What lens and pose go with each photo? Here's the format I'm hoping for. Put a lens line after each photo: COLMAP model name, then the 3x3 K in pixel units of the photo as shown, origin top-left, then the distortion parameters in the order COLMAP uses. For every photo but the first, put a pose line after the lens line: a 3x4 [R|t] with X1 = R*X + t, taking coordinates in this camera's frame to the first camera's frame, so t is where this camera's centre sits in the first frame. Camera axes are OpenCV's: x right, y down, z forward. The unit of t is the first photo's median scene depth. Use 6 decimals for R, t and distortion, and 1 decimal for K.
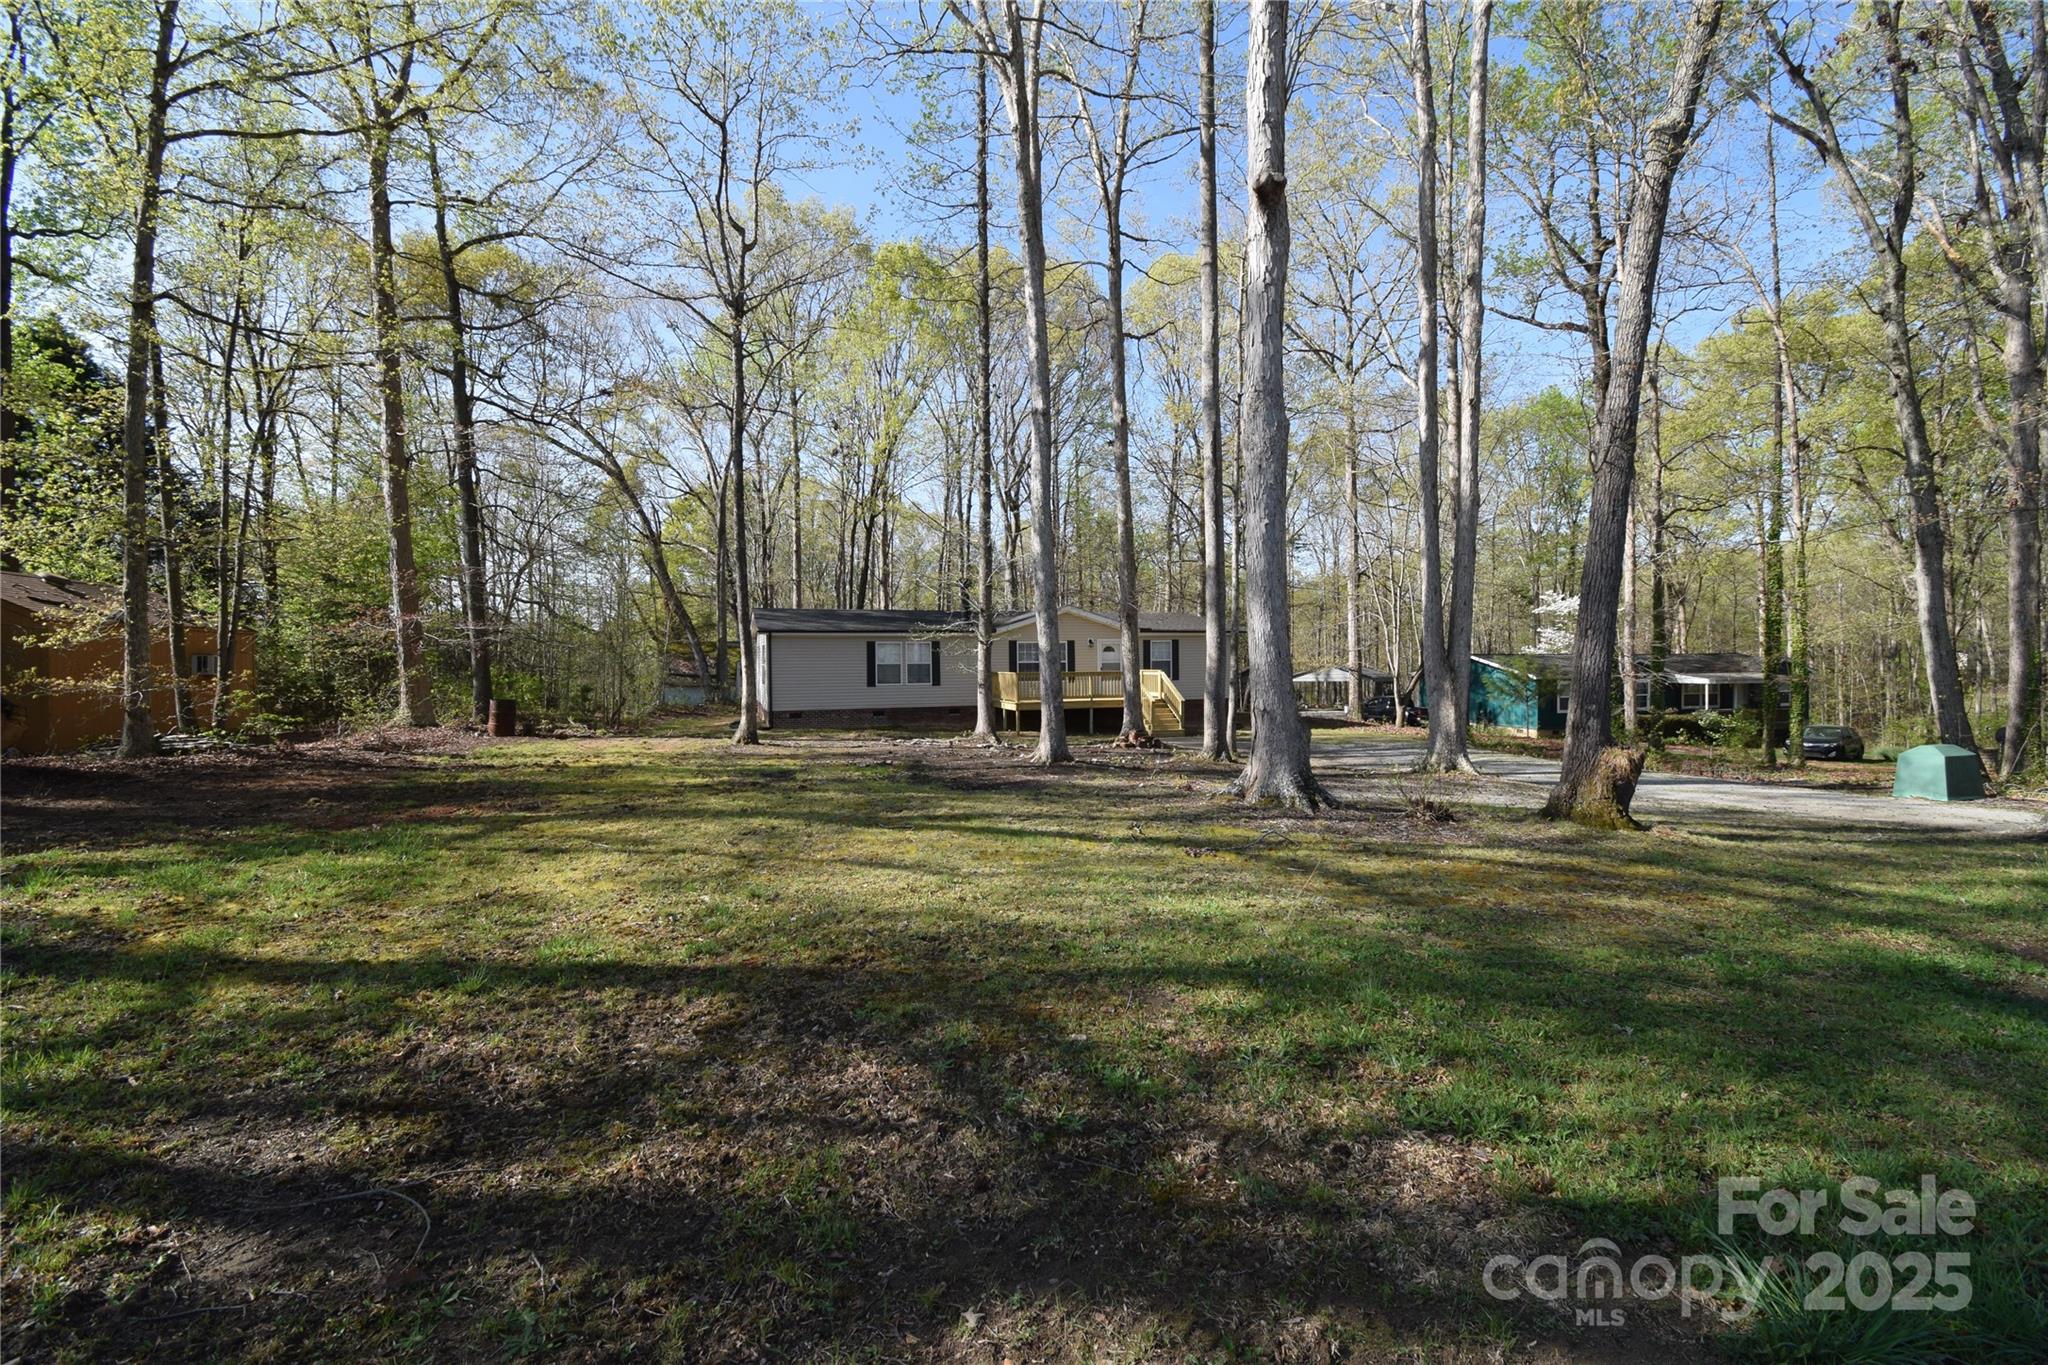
lens RADIAL K [[906.0, 0, 1029.2], [0, 906.0, 667.2], [0, 0, 1]] dist [-0.001390, -0.000097]
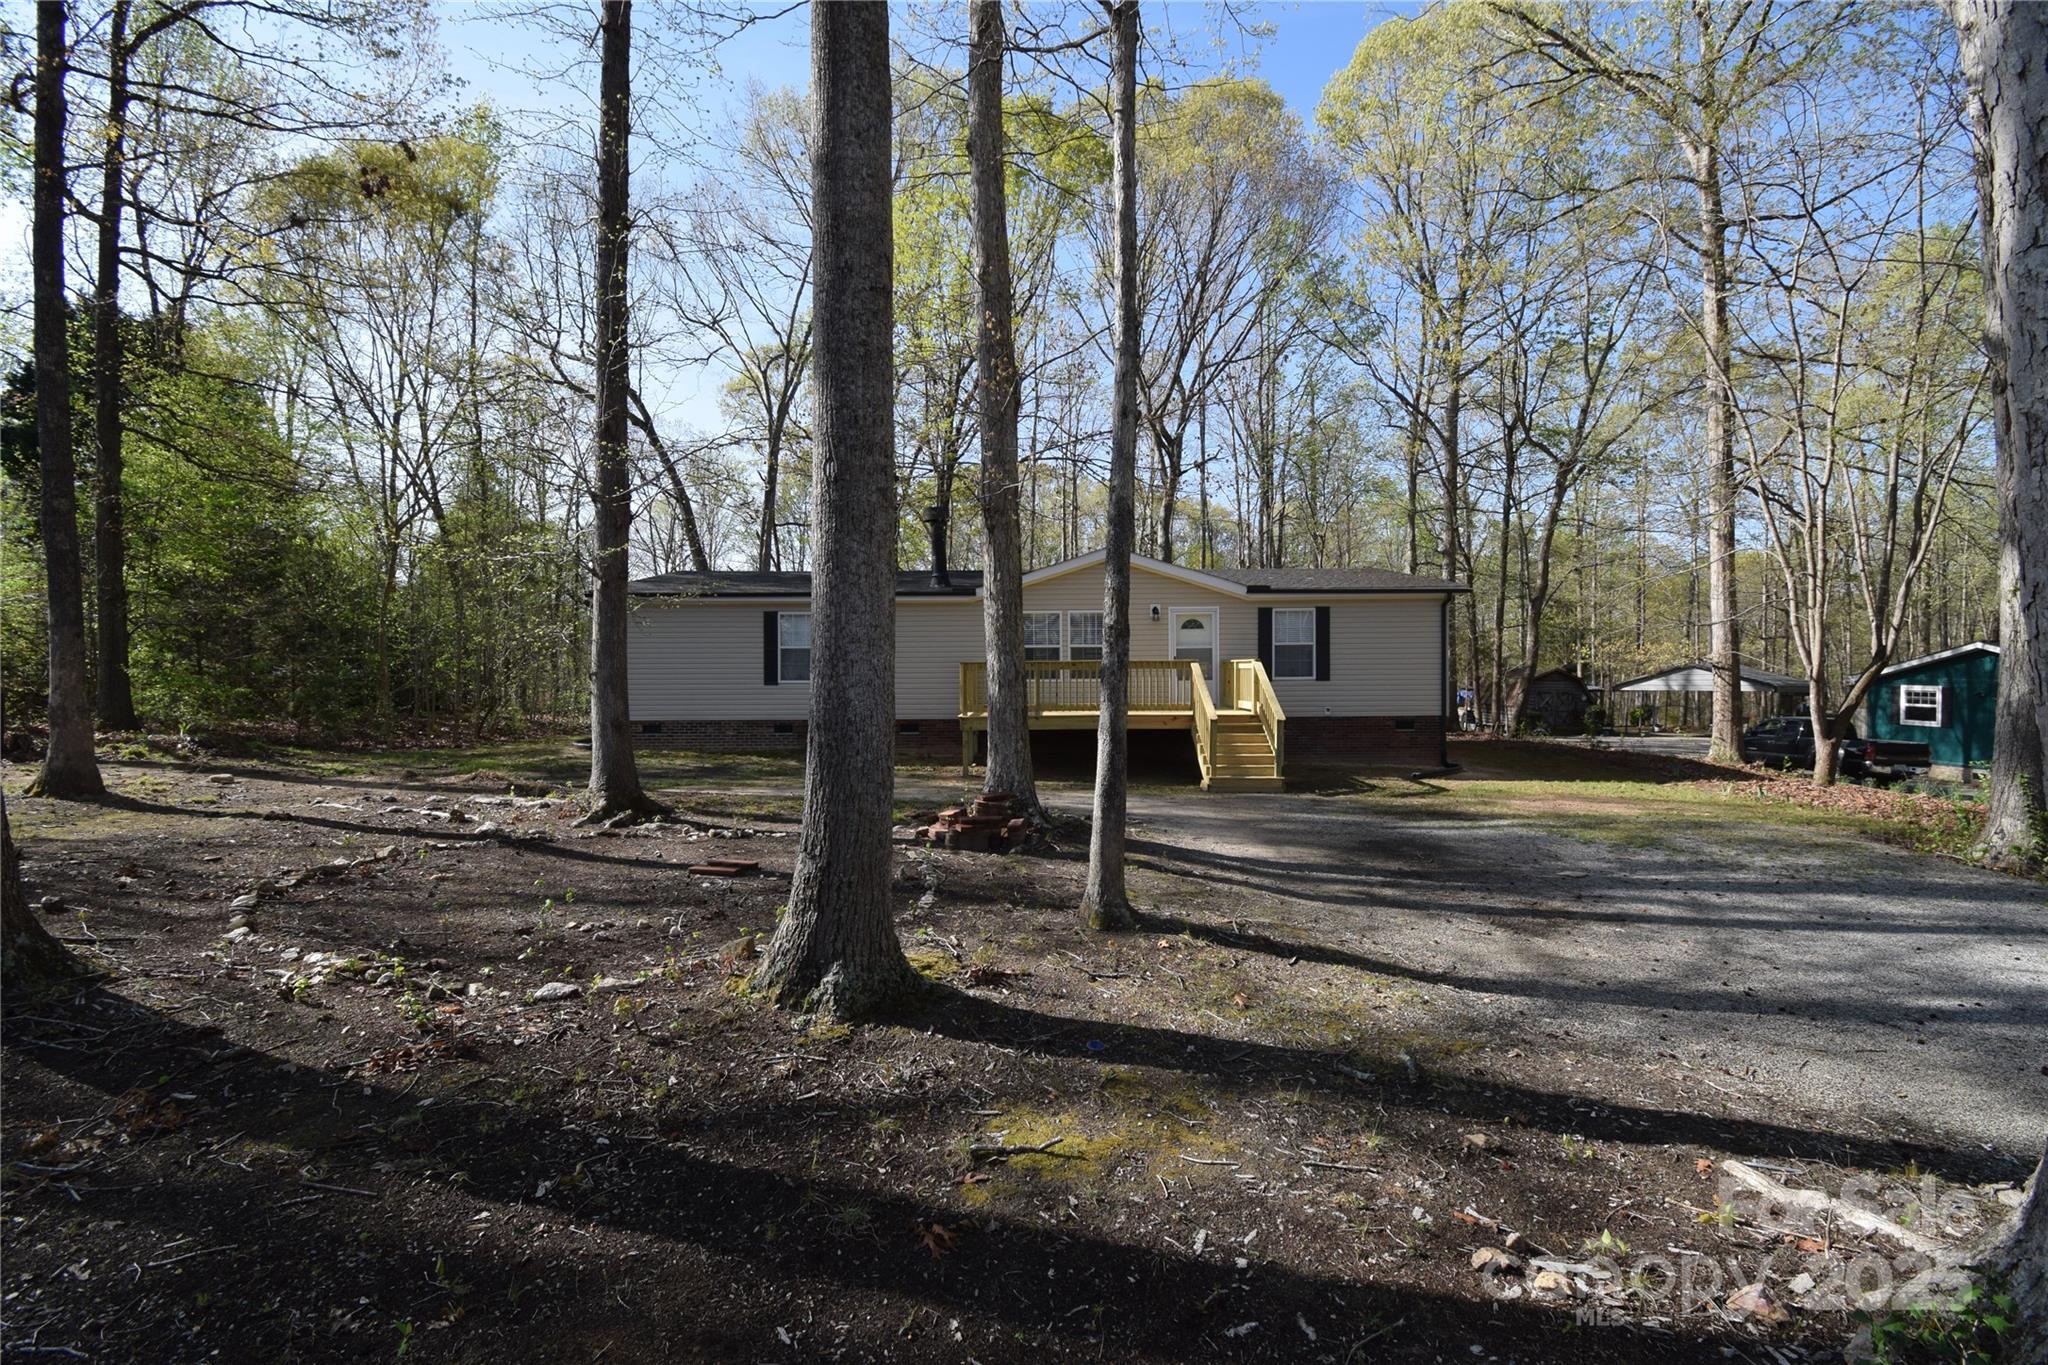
lens RADIAL K [[897.8, 0, 1024.0], [0, 897.8, 682.5], [0, 0, 1]] dist [0.023653, -0.030112]
pose [[0.944761, 0.007539, -0.327672, 0.183914], [-0.005525, 0.999960, 0.007079, 0.013641], [0.327712, -0.004877, 0.944765, 0.469603]]
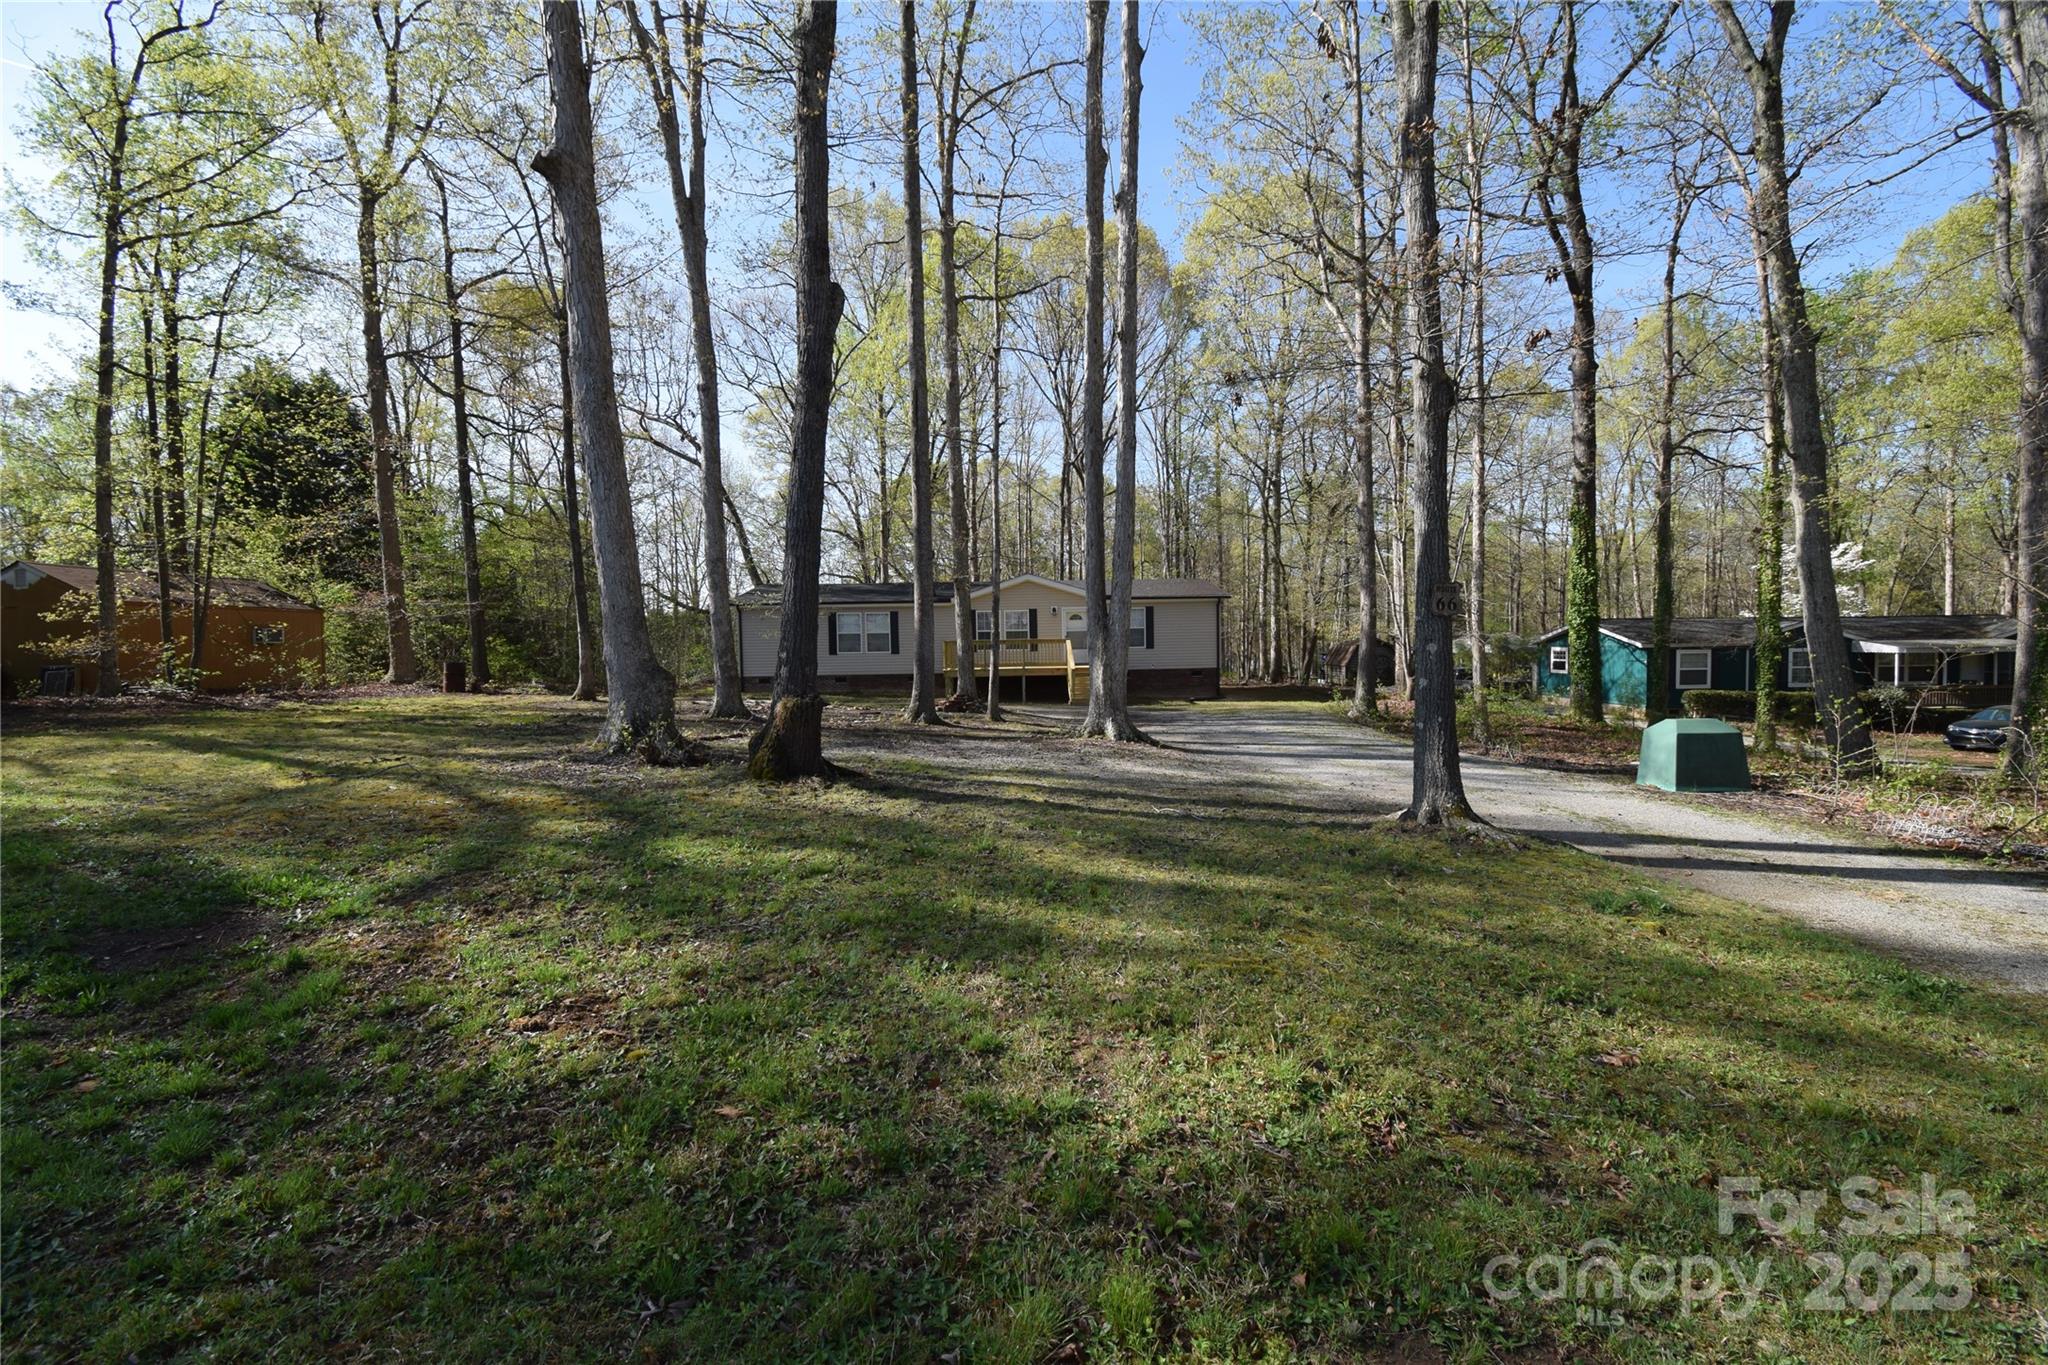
lens RADIAL K [[897.8, 0, 1024.0], [0, 897.8, 682.5], [0, 0, 1]] dist [0.023653, -0.030112]
pose [[0.954018, 0.008078, -0.299640, 0.354885], [0.004834, 0.999092, 0.042325, 0.009762], [0.299710, -0.041827, 0.953113, 0.045016]]
